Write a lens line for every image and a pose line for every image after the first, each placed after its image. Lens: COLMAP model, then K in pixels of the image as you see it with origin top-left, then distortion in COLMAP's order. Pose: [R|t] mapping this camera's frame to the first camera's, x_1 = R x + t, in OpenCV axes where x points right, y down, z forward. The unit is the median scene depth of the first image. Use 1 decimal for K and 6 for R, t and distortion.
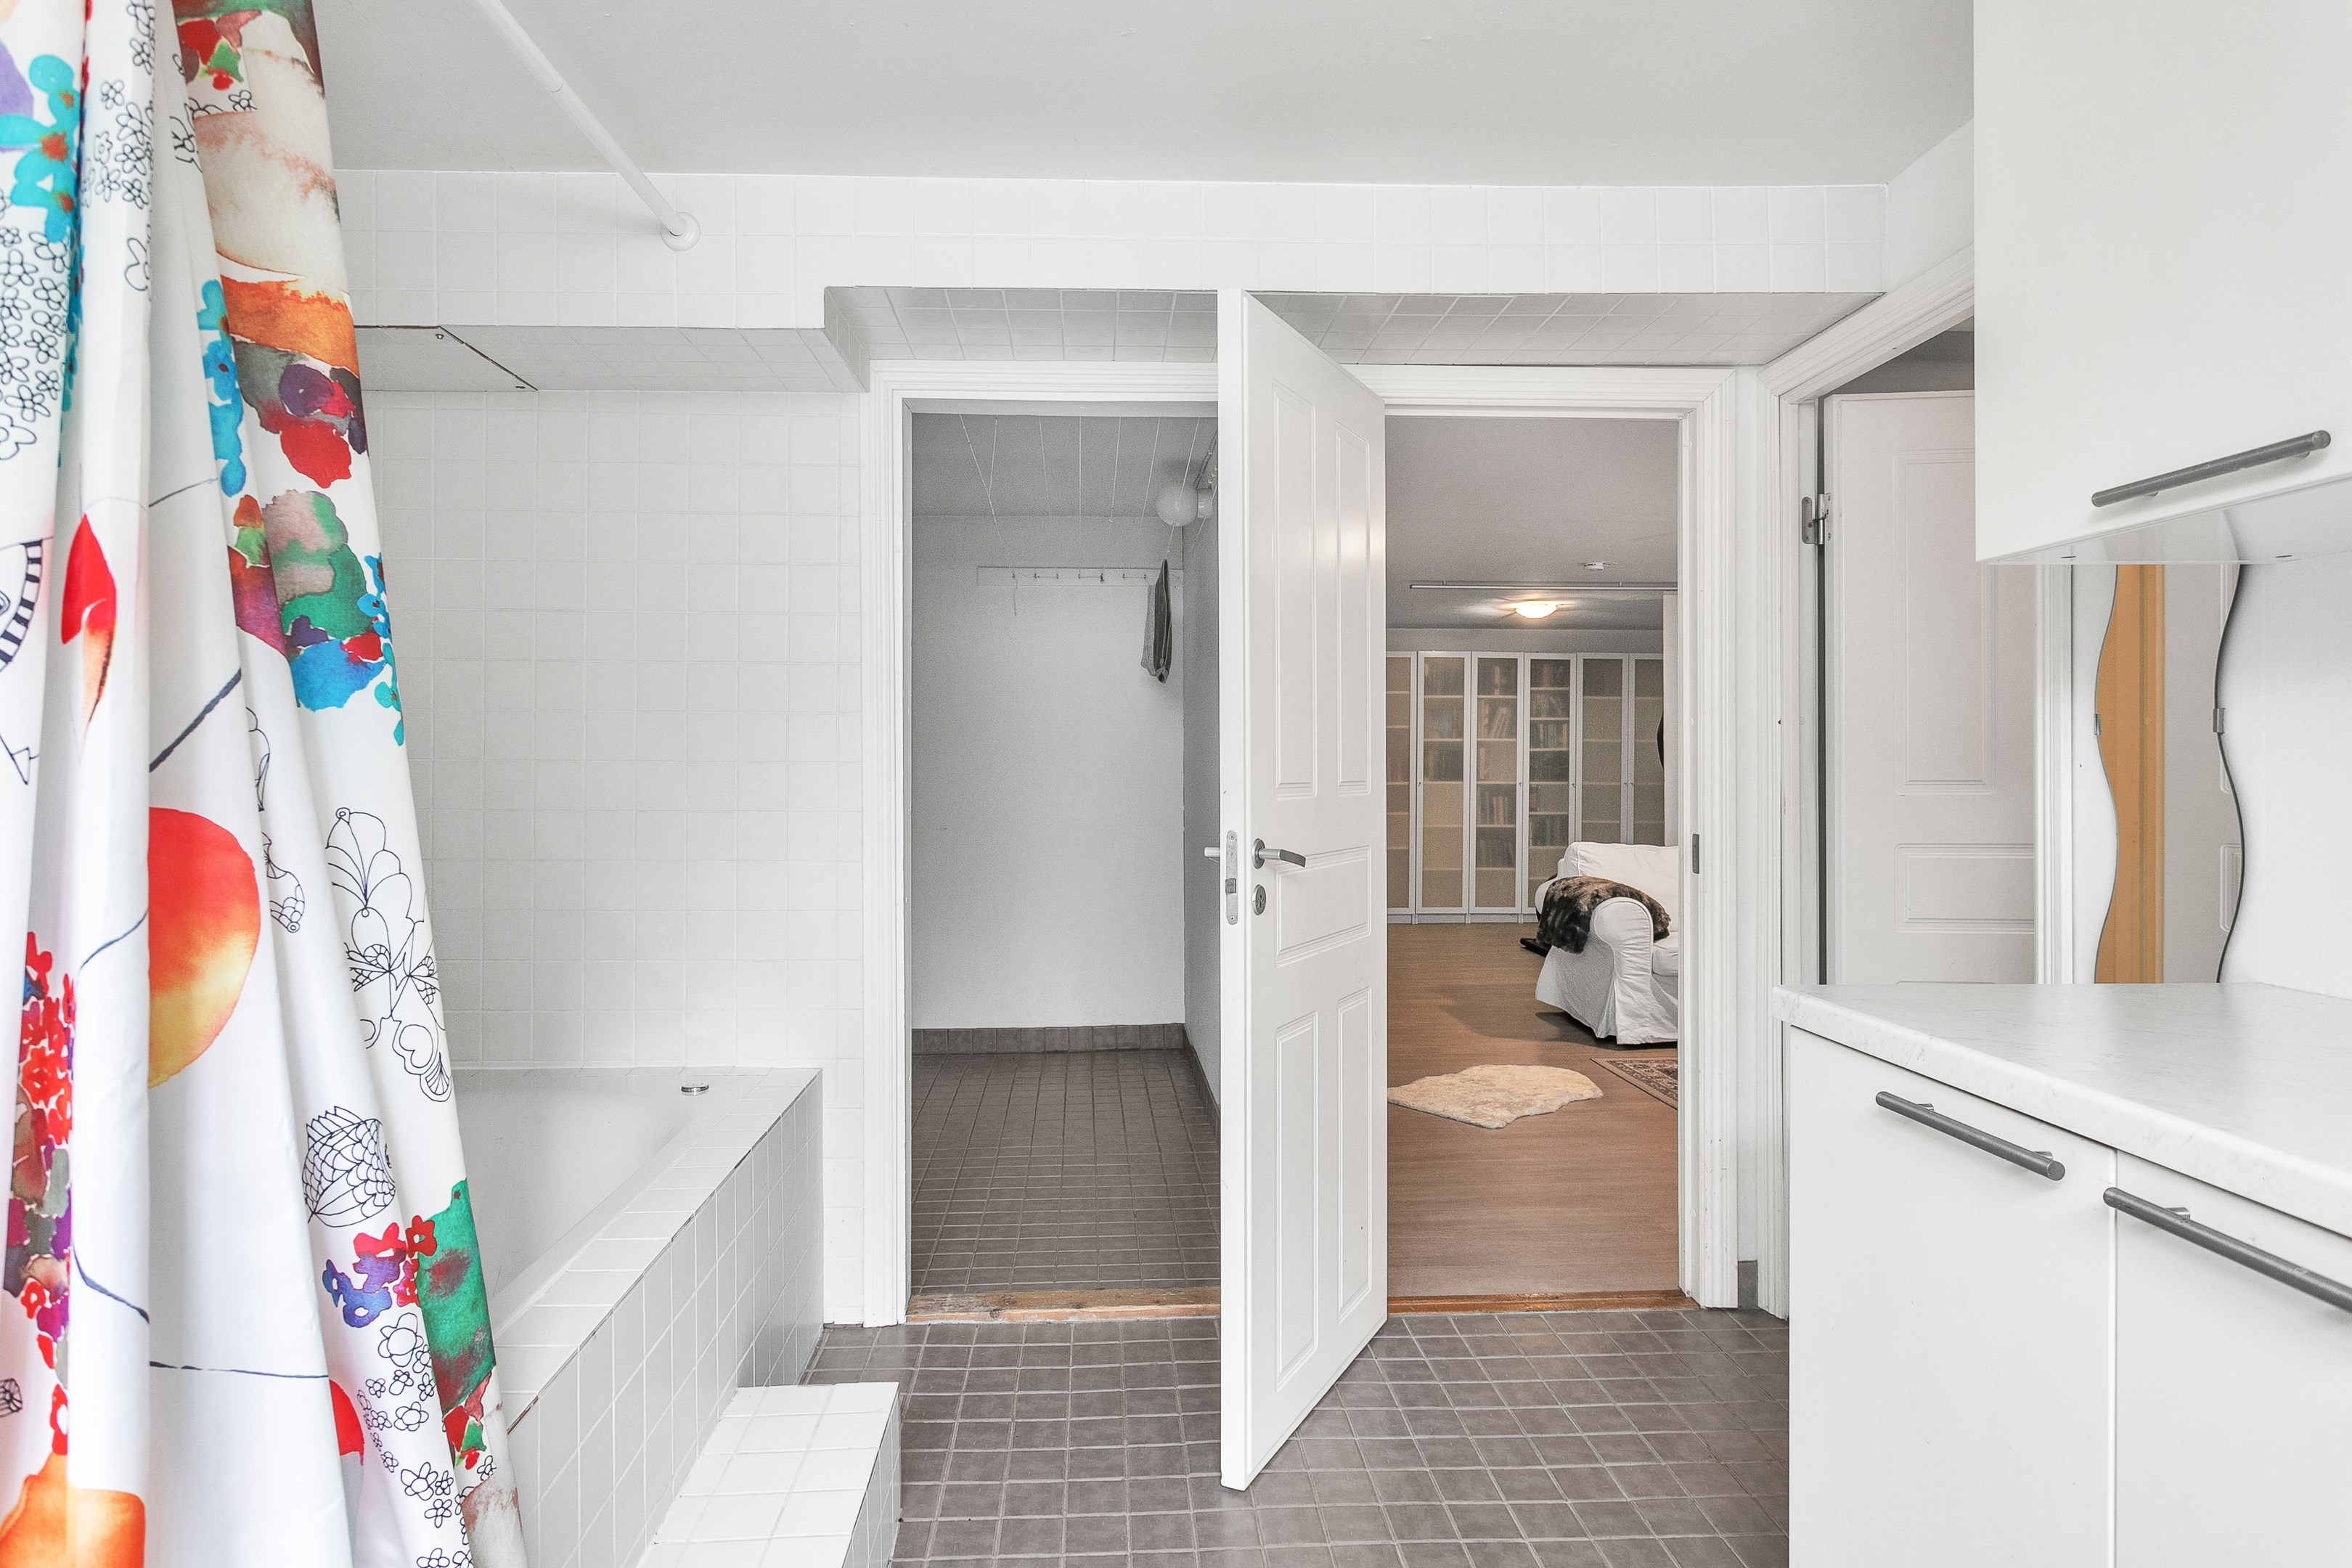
lens RADIAL K [[1309.5, 0, 1177.5], [0, 1309.5, 772.6], [0, 0, 1]] dist [-0.003109, 0.000007]
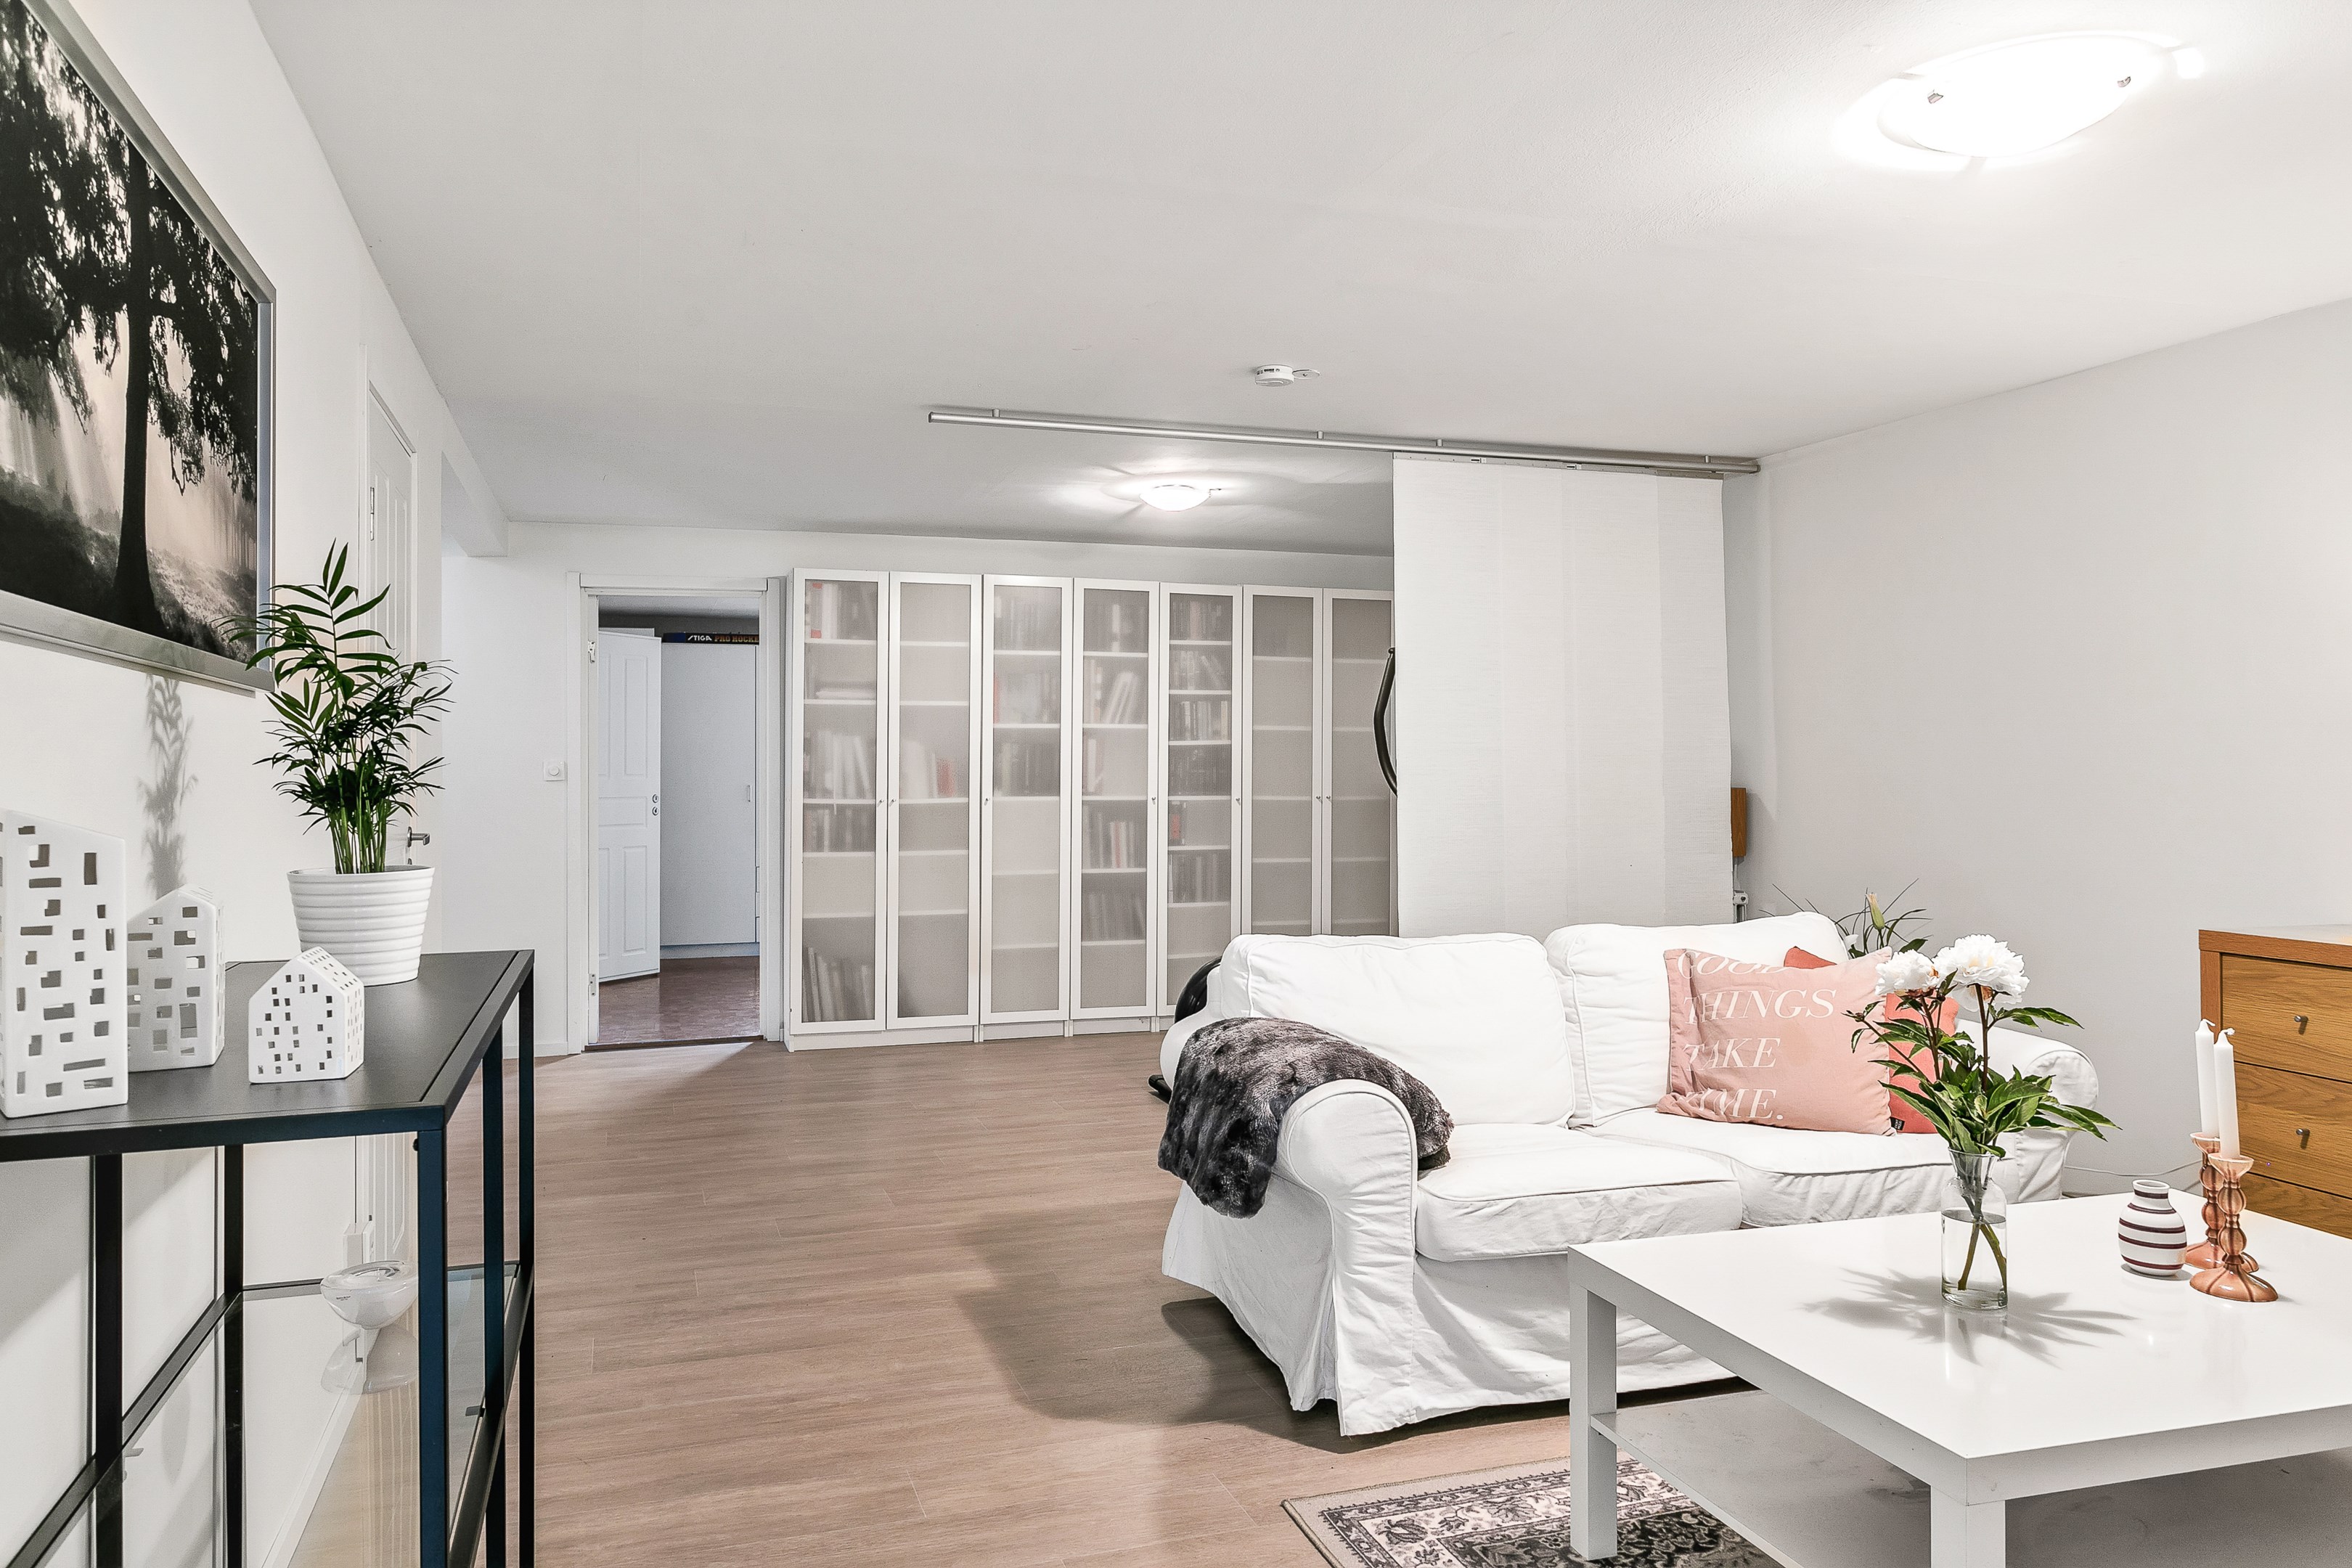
lens RADIAL K [[1625.1, 0, 1173.4], [0, 1625.1, 779.1], [0, 0, 1]] dist [0.000735, 0.000090]
pose [[0.967968, -0.003656, 0.251046, 0.084210], [0.003321, 0.999993, 0.001759, -0.002201], [-0.251050, -0.000869, 0.967974, 0.278603]]
